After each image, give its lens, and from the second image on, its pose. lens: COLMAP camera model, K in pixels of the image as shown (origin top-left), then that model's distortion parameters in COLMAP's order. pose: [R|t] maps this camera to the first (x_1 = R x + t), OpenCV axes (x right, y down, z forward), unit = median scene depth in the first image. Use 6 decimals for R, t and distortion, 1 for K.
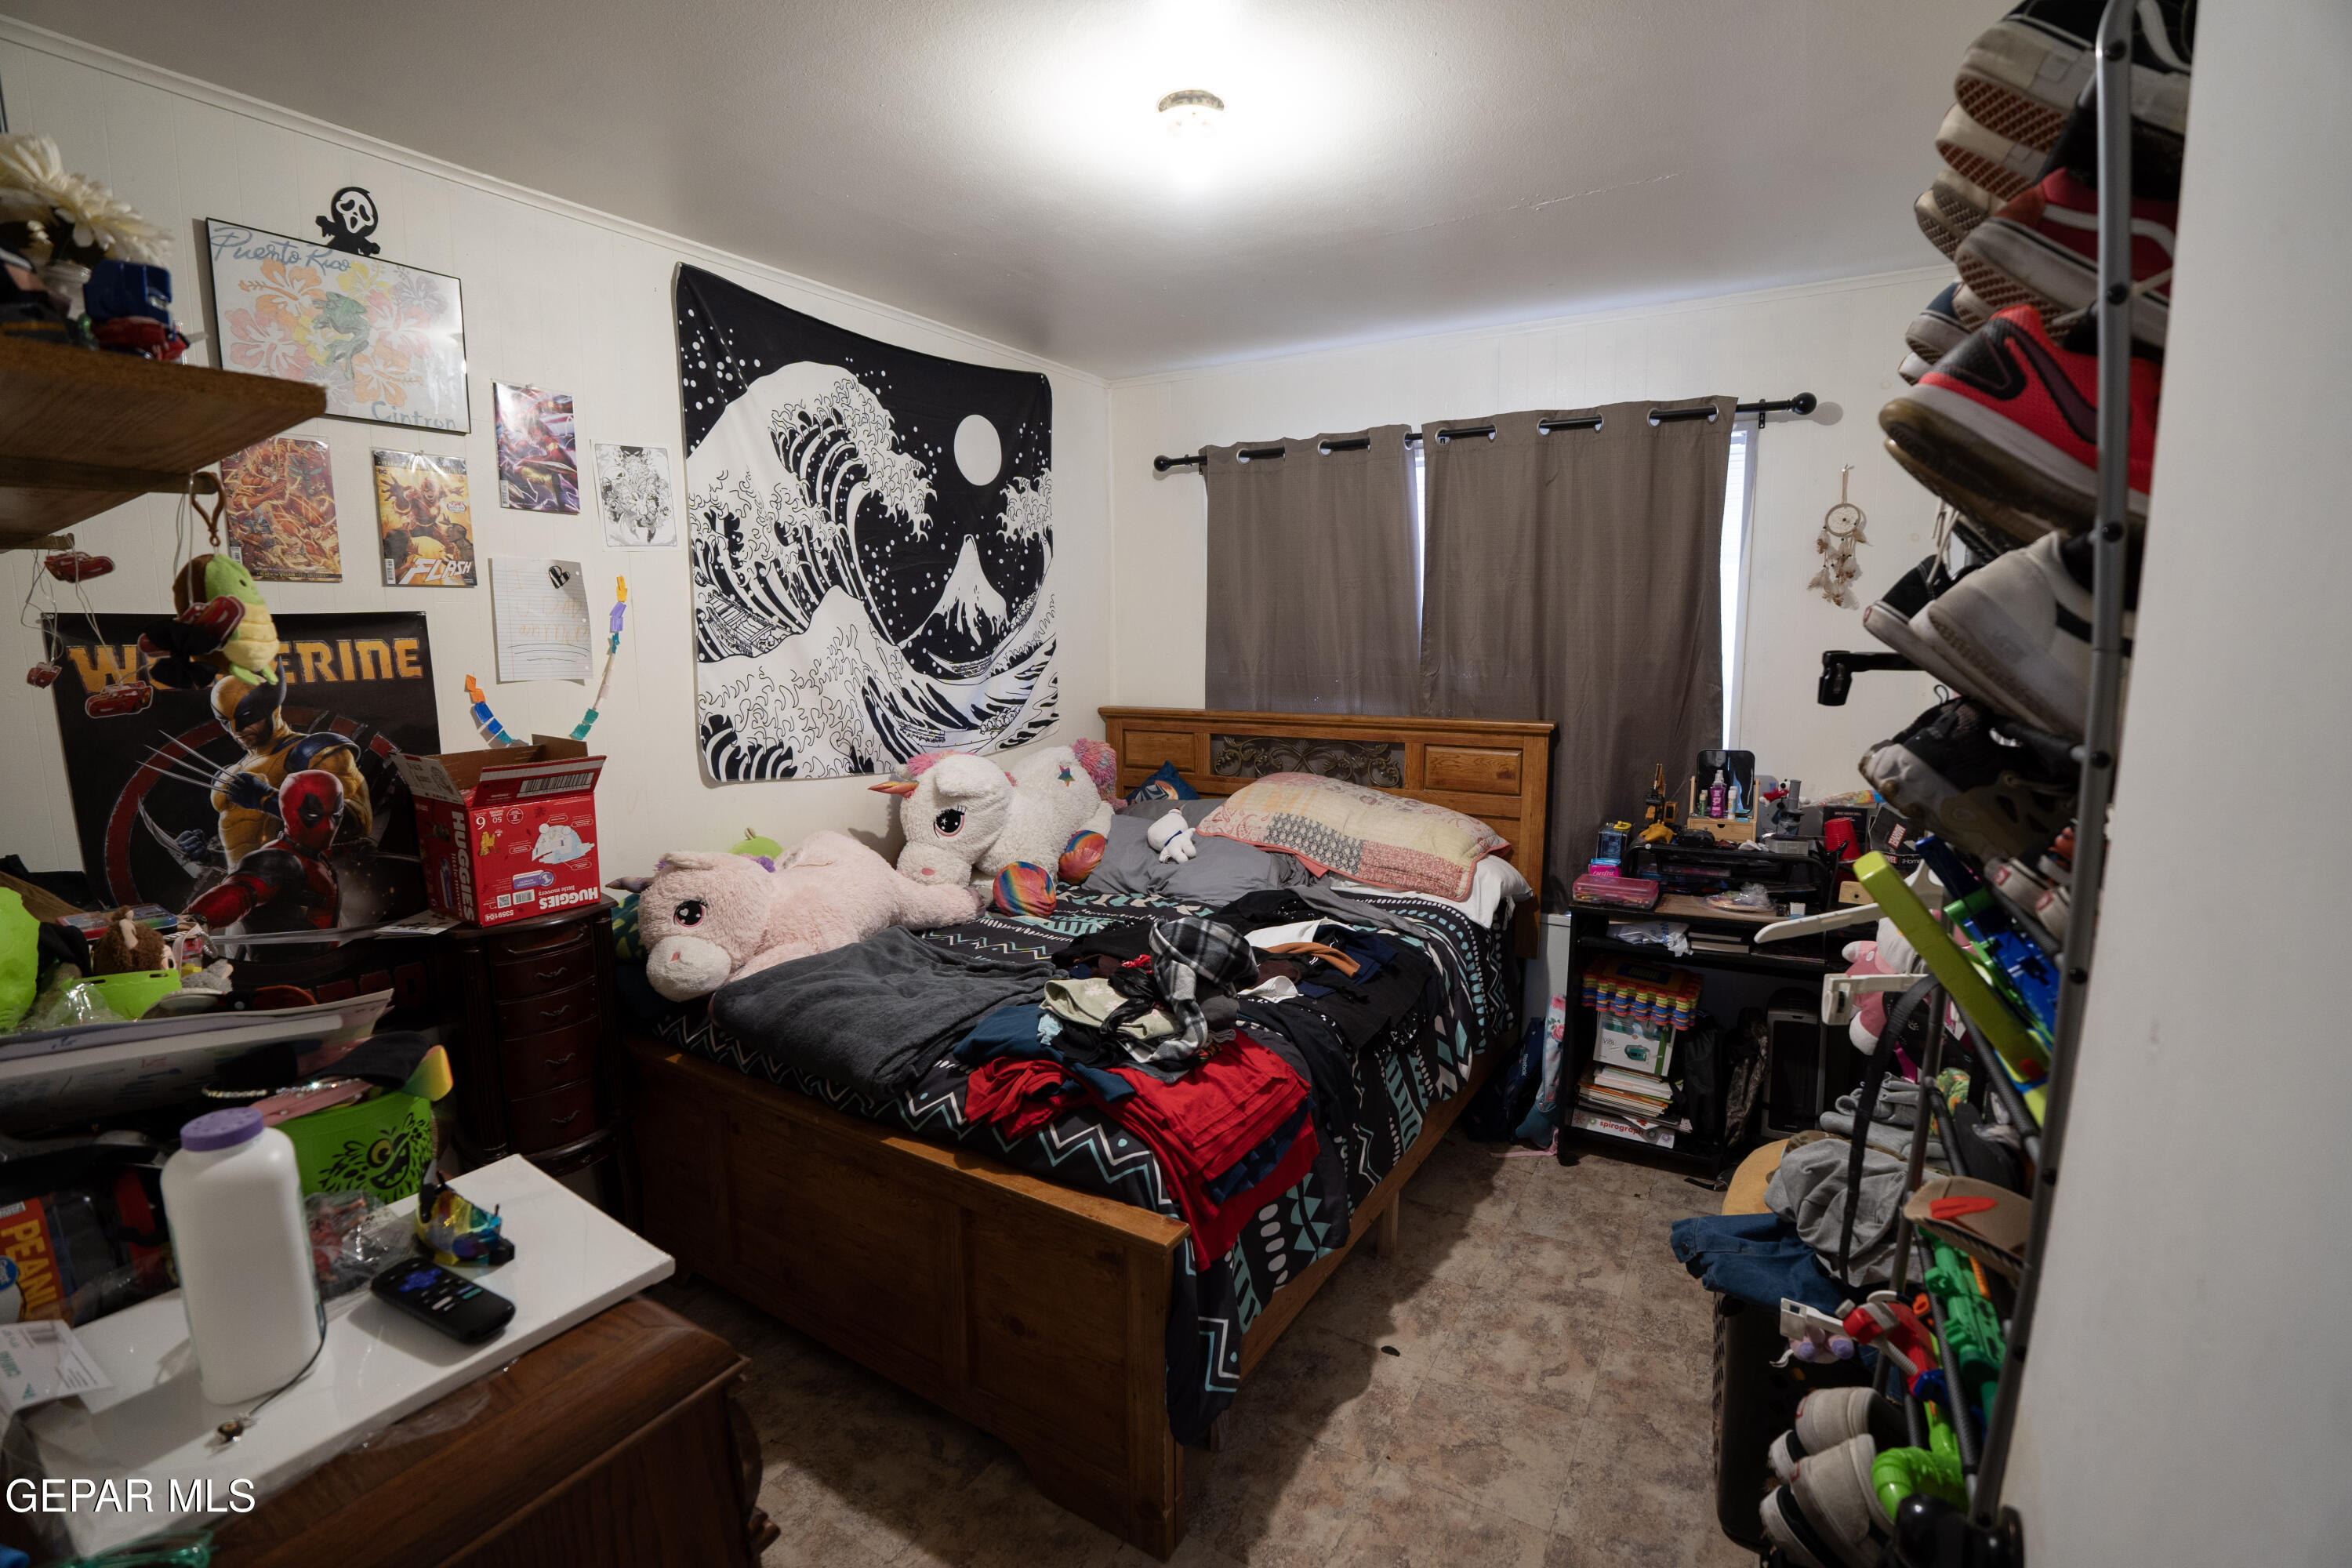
lens RADIAL K [[1038.8, 0, 1185.0], [0, 1038.8, 785.8], [0, 0, 1]] dist [-0.068365, 0.015366]
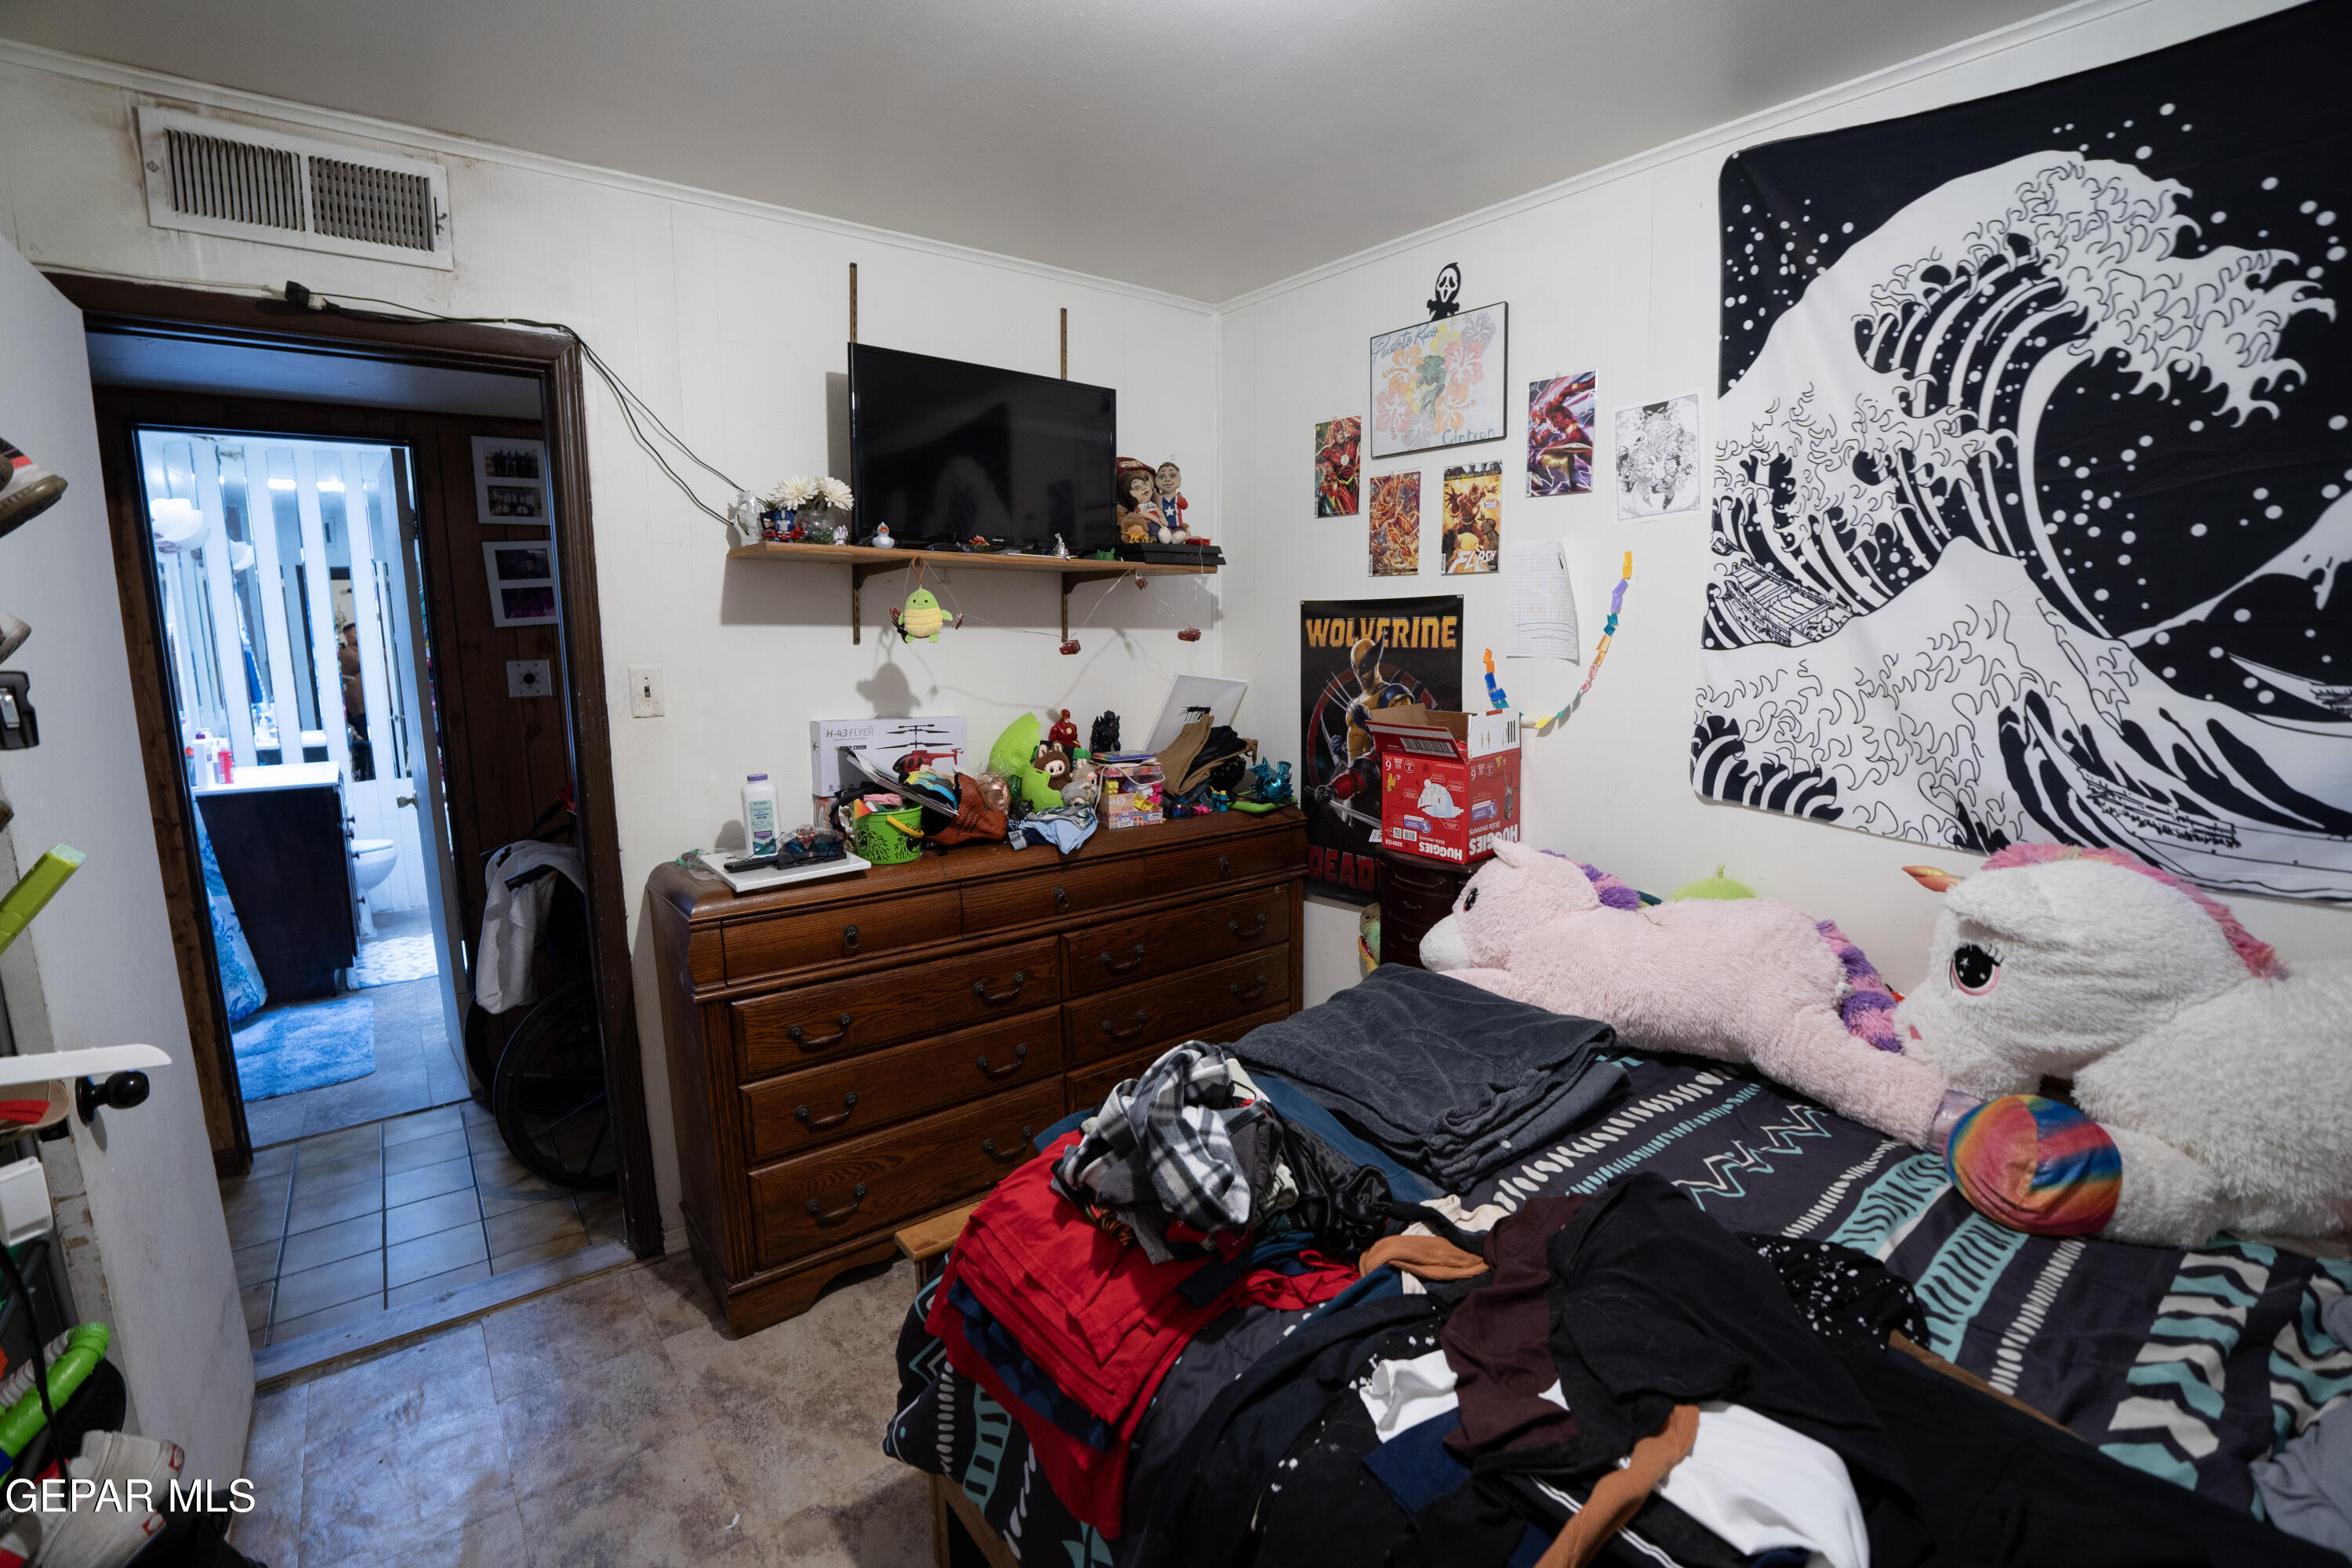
lens RADIAL K [[1038.8, 0, 1190.8], [0, 1038.8, 782.1], [0, 0, 1]] dist [-0.068365, 0.015366]
pose [[-0.341036, 0.151694, -0.927730, 0.418568], [-0.125331, 0.970747, 0.204800, -0.126605], [0.931658, 0.186118, -0.312047, 0.846475]]
